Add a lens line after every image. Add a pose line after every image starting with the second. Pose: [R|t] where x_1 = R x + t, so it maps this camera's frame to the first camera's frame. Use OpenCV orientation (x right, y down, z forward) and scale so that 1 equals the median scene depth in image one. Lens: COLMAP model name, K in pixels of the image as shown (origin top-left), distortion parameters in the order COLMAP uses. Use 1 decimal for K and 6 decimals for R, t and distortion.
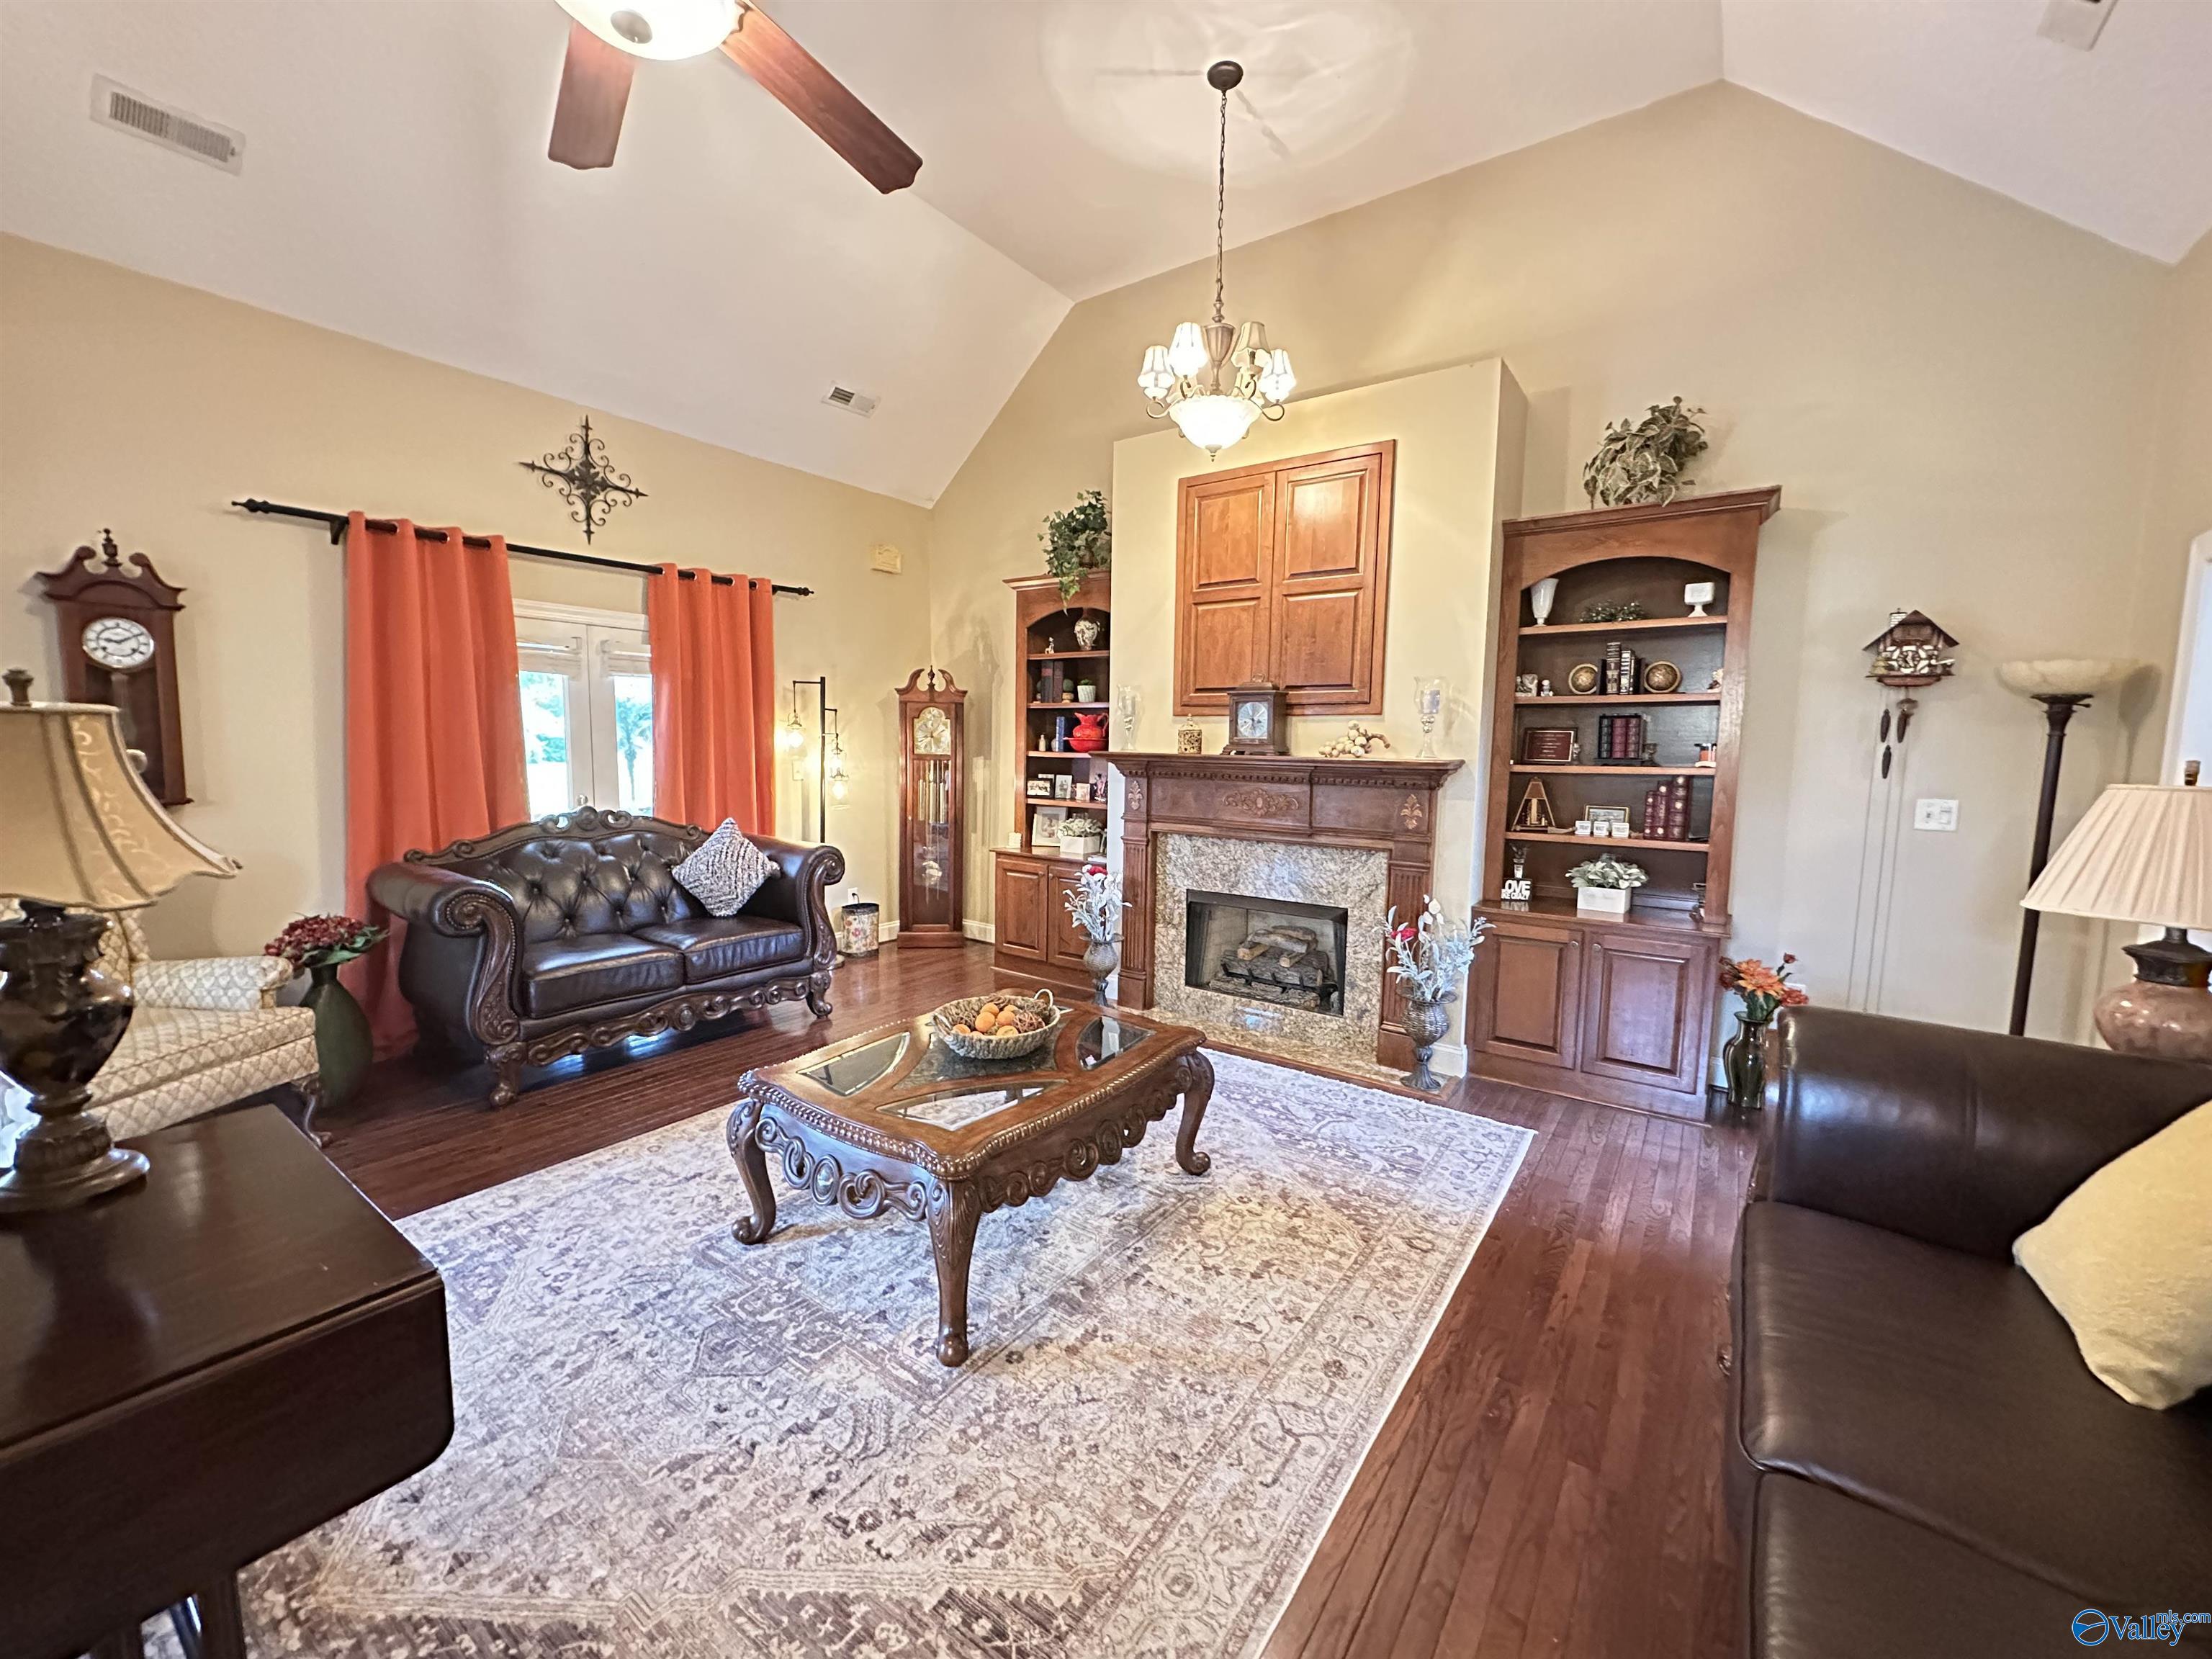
lens RADIAL K [[886.5, 0, 1106.0], [0, 886.5, 829.5], [0, 0, 1]] dist [-0.002145, -0.000390]
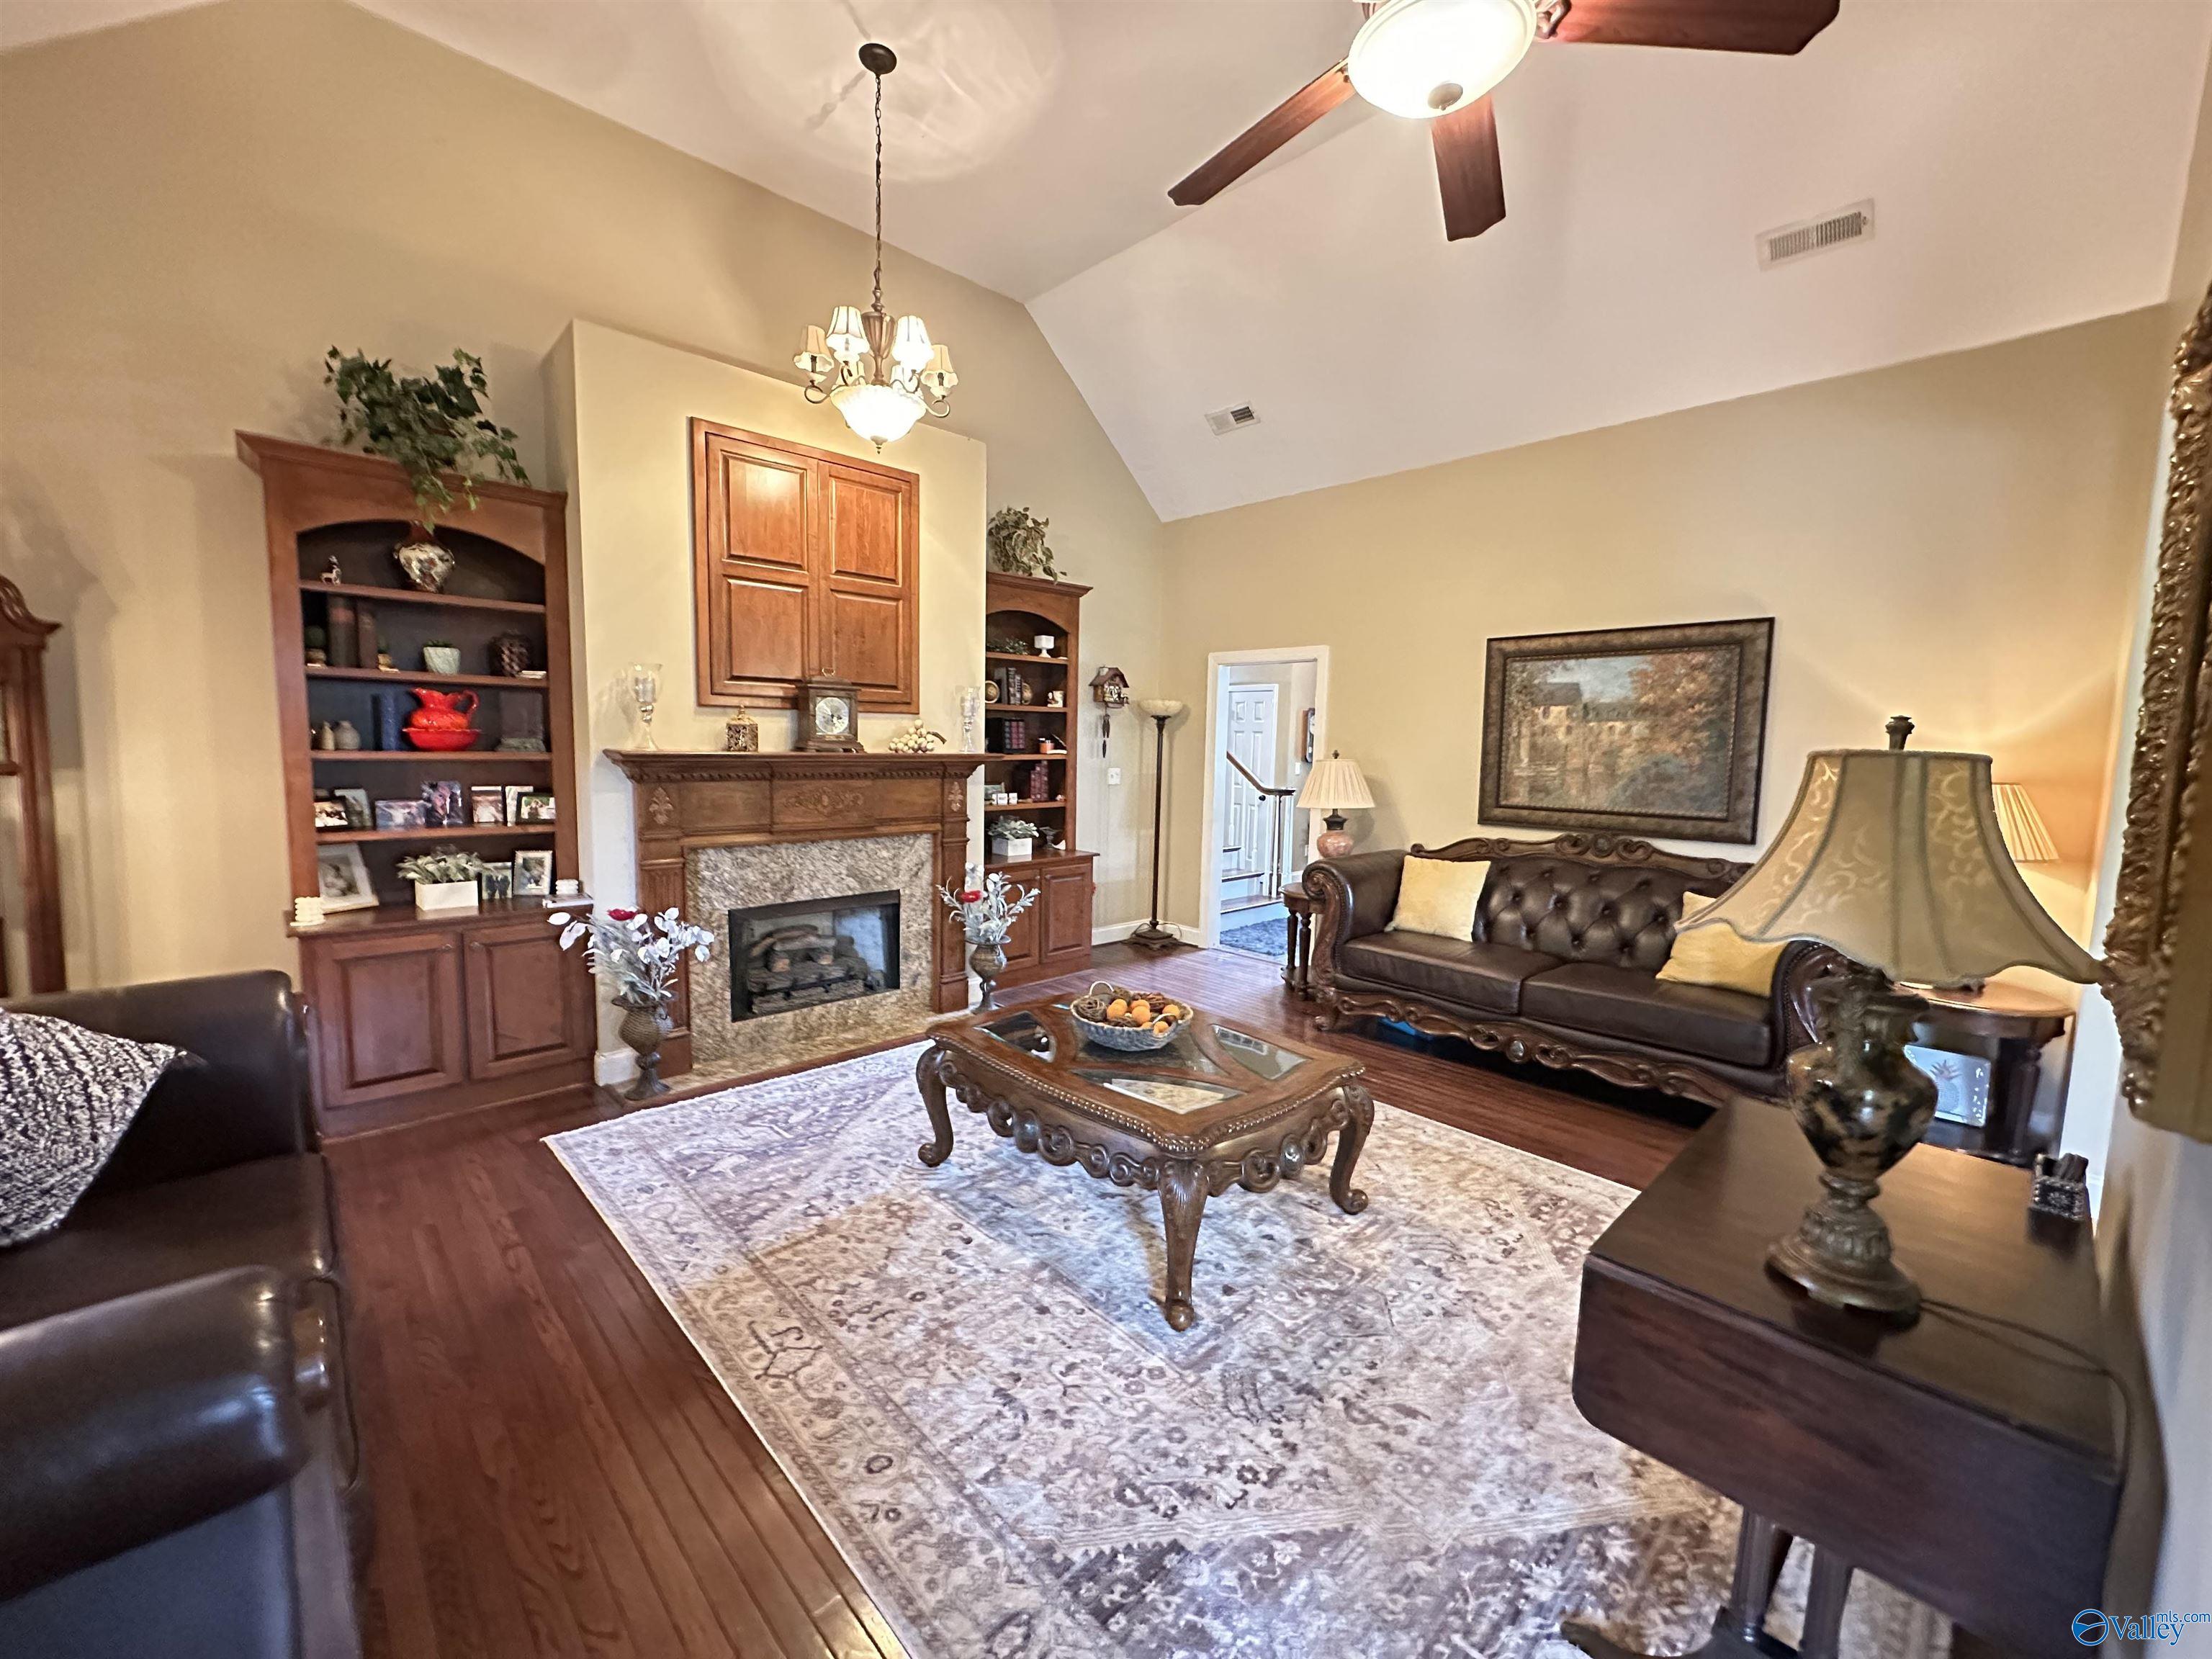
lens RADIAL K [[886.5, 0, 1106.0], [0, 886.5, 829.5], [0, 0, 1]] dist [-0.002145, -0.000390]
pose [[0.177303, -0.110149, 0.977973, -0.748035], [0.081347, 0.991957, 0.096976, -0.070430], [-0.980789, 0.062361, 0.184838, 0.538214]]
